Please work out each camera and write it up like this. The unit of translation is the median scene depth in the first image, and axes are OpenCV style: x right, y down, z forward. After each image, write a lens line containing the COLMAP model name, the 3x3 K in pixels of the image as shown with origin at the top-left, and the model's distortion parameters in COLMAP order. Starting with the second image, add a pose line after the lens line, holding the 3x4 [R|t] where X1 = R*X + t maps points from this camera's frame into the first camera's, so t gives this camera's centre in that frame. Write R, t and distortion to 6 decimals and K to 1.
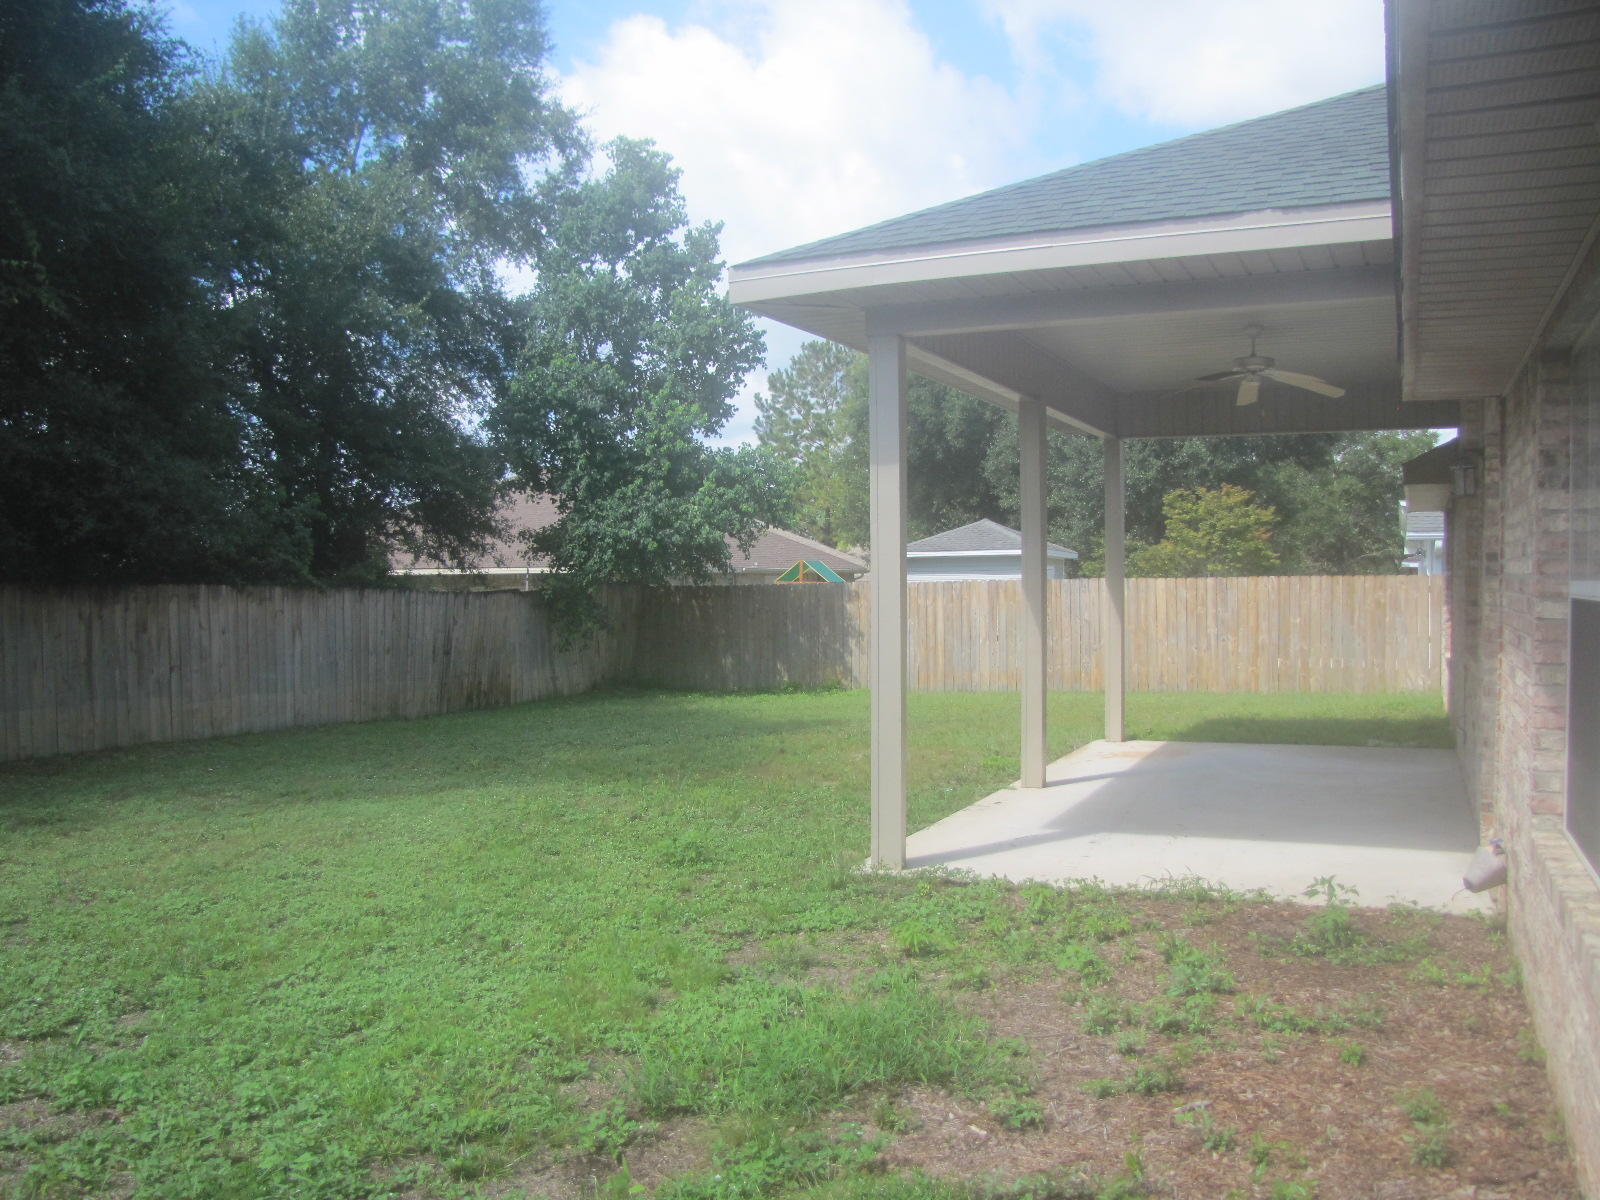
lens RADIAL K [[1317.1, 0, 800.0], [0, 1317.1, 600.0], [0, 0, 1]] dist [-0.185386, 0.172806]
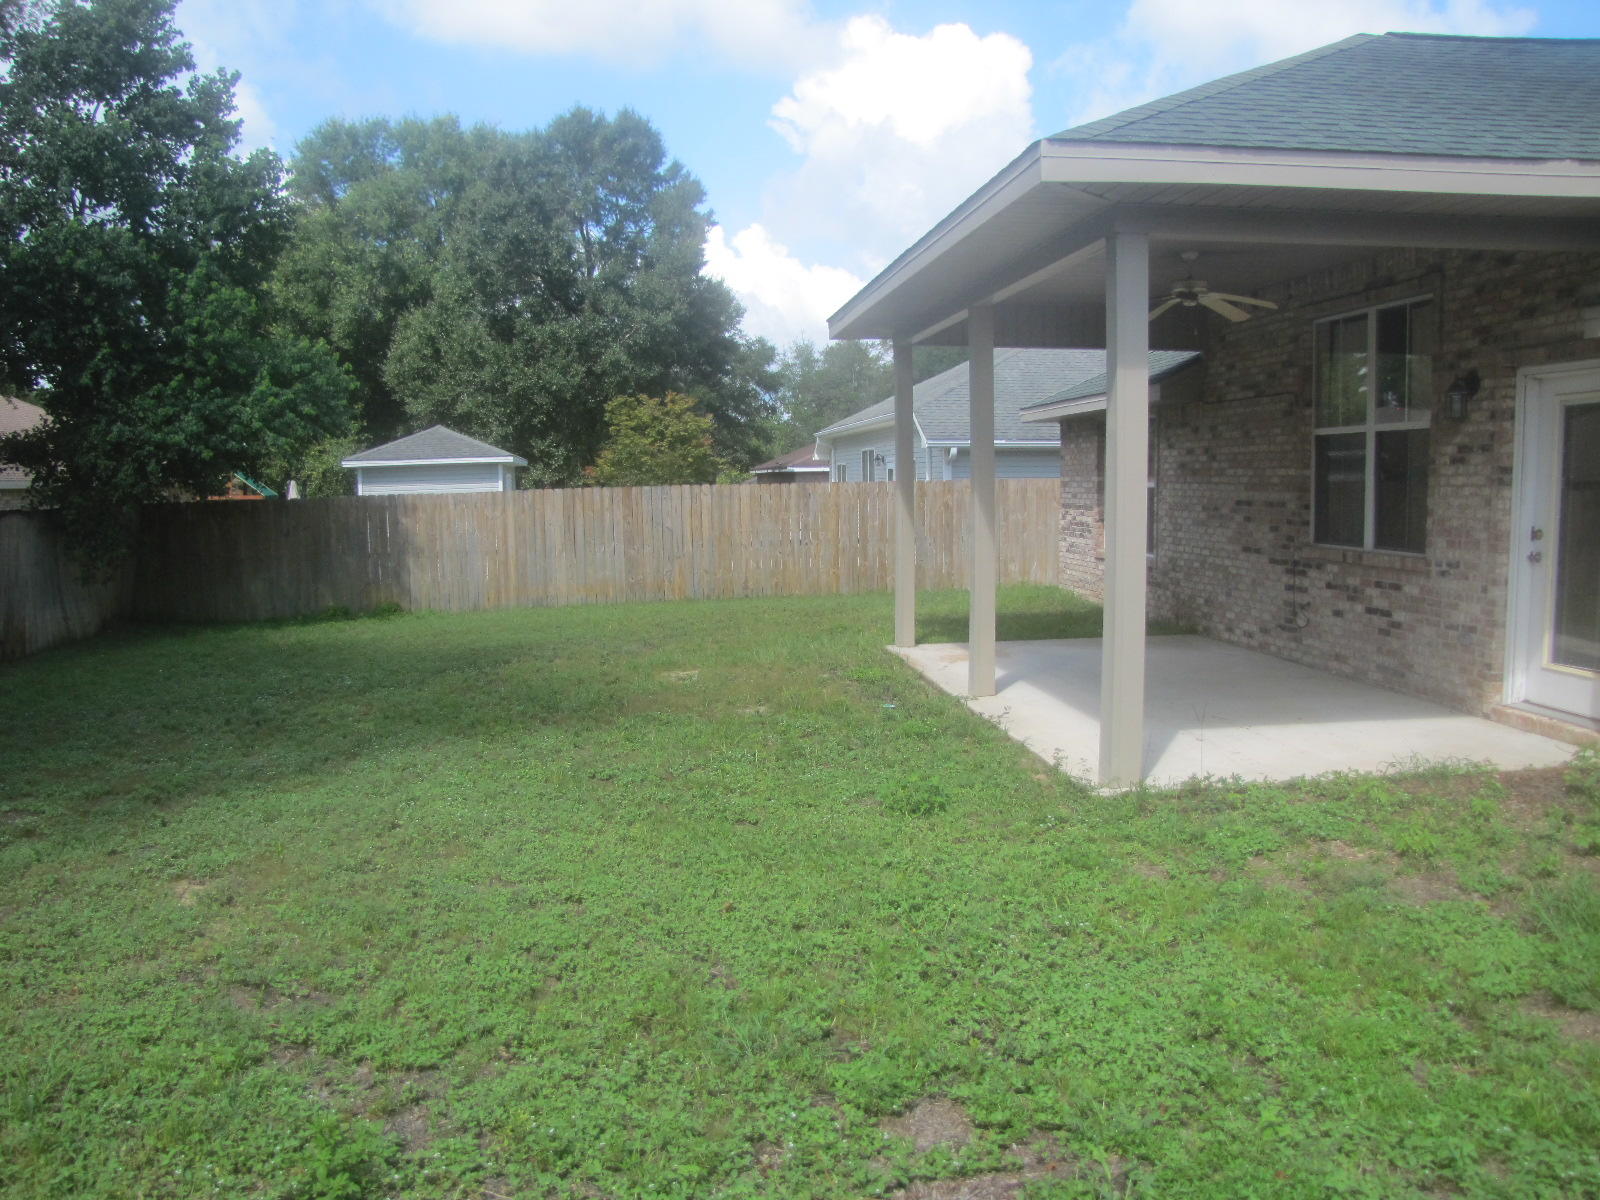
lens RADIAL K [[1317.1, 0, 800.0], [0, 1317.1, 600.0], [0, 0, 1]] dist [-0.185386, 0.172806]
pose [[0.856075, -0.052787, 0.514149, -0.198951], [0.016349, 0.997039, 0.075143, -0.003246], [-0.516593, -0.055922, 0.854403, 0.095412]]
